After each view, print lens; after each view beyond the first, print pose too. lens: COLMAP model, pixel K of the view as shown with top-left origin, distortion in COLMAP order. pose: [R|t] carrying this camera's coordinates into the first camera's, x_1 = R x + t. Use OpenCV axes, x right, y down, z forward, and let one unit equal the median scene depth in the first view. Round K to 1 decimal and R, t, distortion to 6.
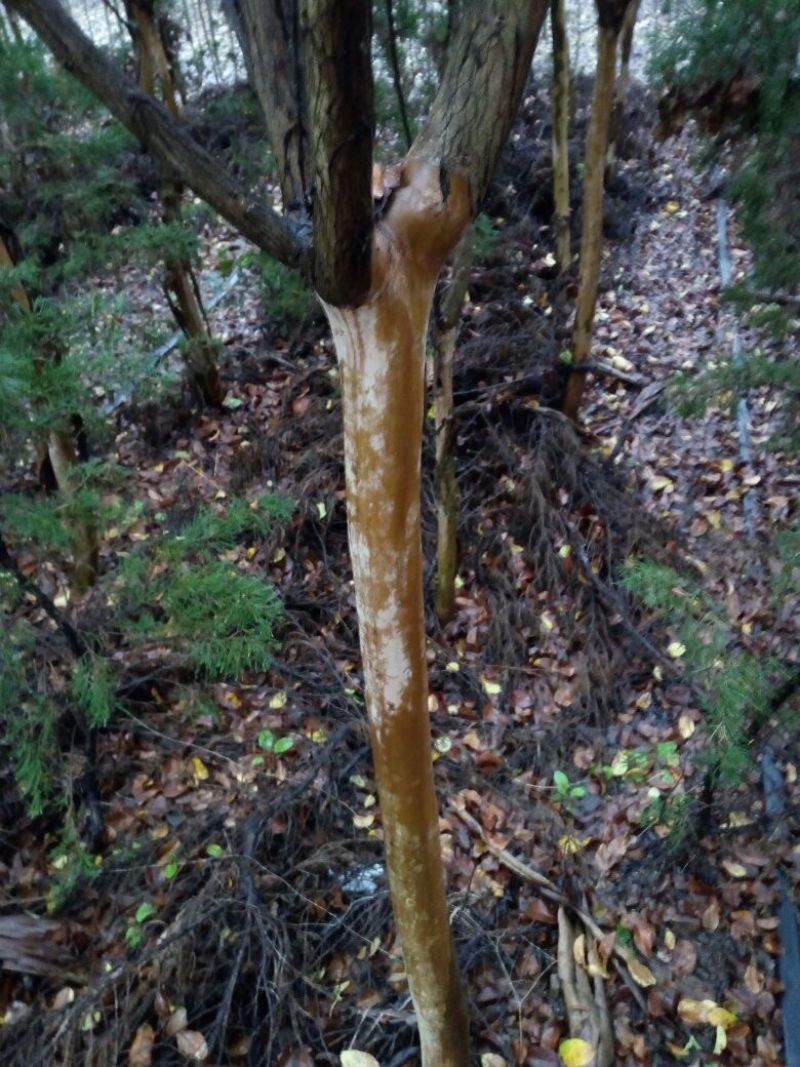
lens RADIAL K [[878.8, 0, 400.9], [0, 878.8, 531.1], [0, 0, 1]] dist [0.109592, -0.212338]
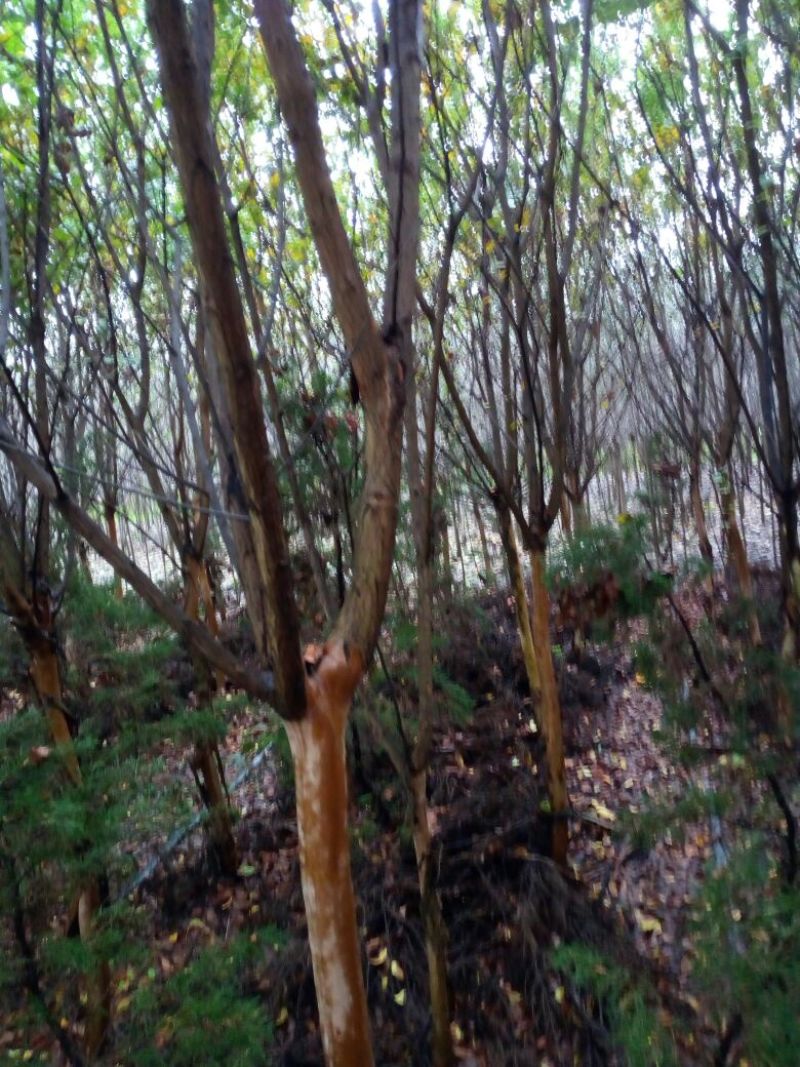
lens RADIAL K [[878.8, 0, 400.9], [0, 878.8, 531.1], [0, 0, 1]] dist [0.109592, -0.212338]
pose [[0.998152, -0.058884, -0.014980, 0.039232], [0.042979, 0.858542, -0.510938, 0.065074], [0.042947, 0.509351, 0.859487, -0.136733]]
